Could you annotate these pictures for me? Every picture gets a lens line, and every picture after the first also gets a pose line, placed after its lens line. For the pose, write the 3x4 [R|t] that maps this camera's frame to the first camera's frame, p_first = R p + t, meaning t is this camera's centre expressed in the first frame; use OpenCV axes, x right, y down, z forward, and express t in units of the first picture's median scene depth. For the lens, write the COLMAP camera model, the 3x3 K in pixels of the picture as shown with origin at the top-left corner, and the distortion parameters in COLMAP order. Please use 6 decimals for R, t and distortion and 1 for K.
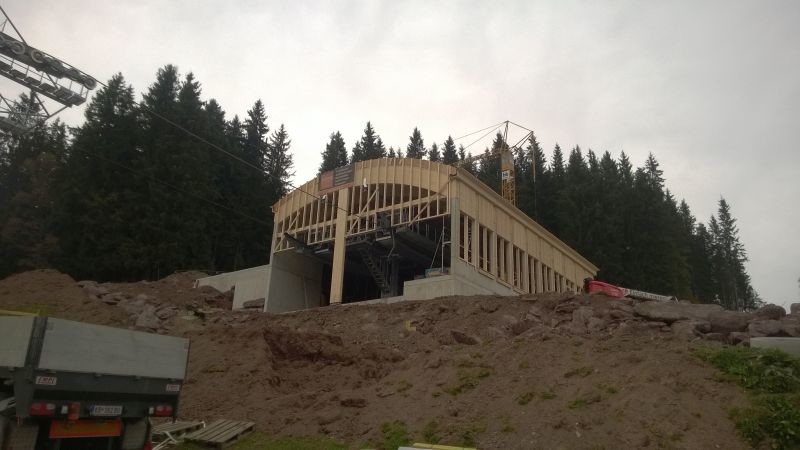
lens RADIAL K [[548.1, 0, 400.0], [0, 548.1, 225.0], [0, 0, 1]] dist [0.022835, -0.001187]
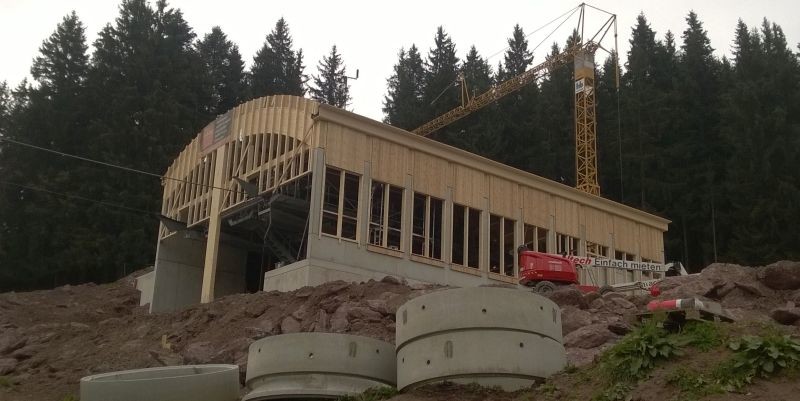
lens RADIAL K [[783.6, 0, 400.0], [0, 783.6, 200.5], [0, 0, 1]] dist [0.016886, 0.006075]
pose [[0.973667, -0.091666, -0.208735, 0.172890], [0.099115, 0.994749, 0.025492, 0.001023], [0.205302, -0.045509, 0.977640, 0.019706]]
